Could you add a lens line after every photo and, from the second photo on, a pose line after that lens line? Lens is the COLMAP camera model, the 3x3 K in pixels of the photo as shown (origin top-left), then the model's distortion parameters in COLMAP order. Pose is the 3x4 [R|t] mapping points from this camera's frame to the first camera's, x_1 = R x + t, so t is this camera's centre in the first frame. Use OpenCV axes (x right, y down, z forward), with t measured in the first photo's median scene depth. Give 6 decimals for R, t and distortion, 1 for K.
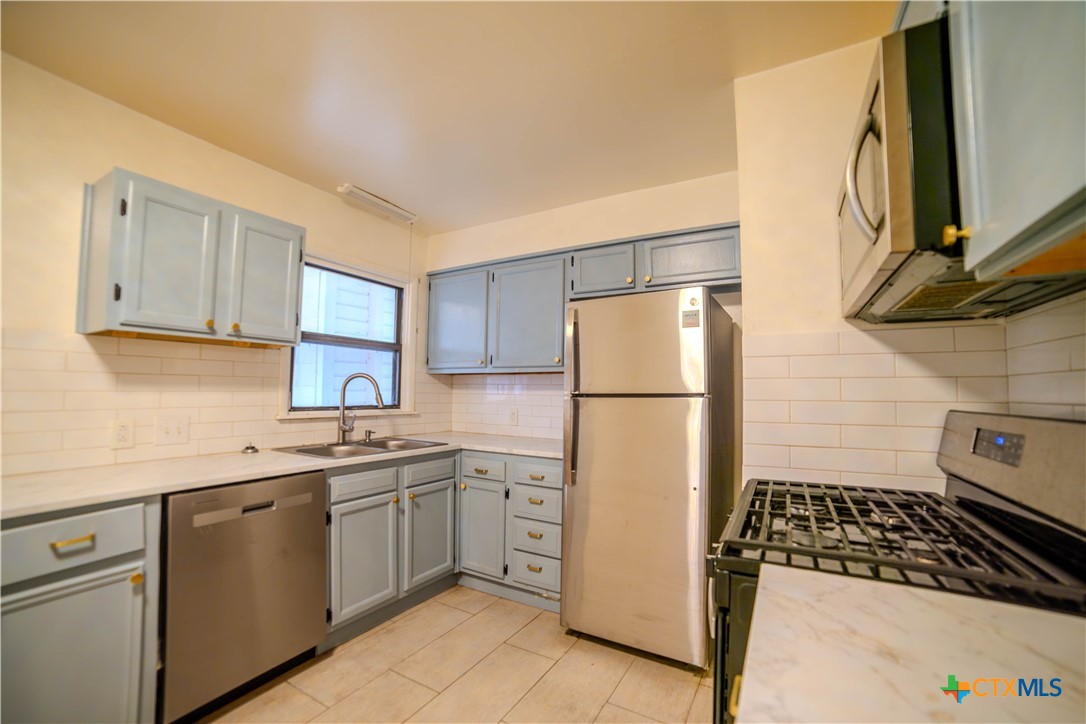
lens RADIAL K [[458.6, 0, 555.6], [0, 458.6, 375.0], [0, 0, 1]] dist [-0.049541, 0.000289]
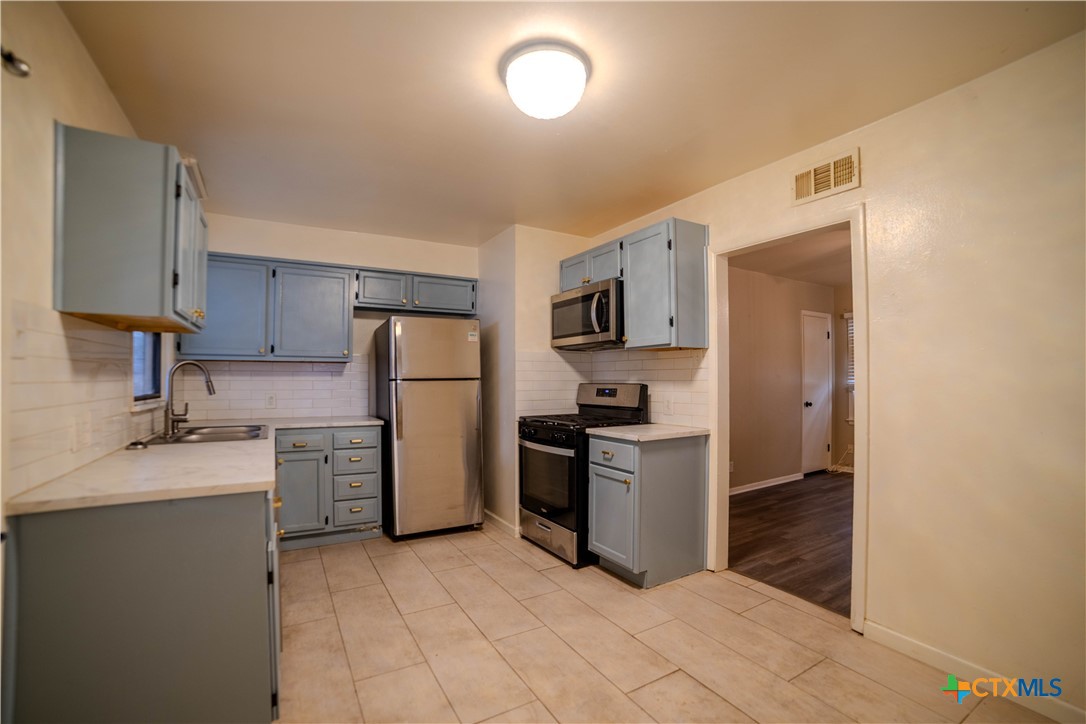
lens RADIAL K [[458.6, 0, 555.6], [0, 458.6, 375.0], [0, 0, 1]] dist [-0.049541, 0.000289]
pose [[0.484387, -0.002894, 0.874849, -0.914900], [-0.028090, 0.999427, 0.018859, -0.012559], [-0.874403, -0.033710, 0.484029, -0.139525]]
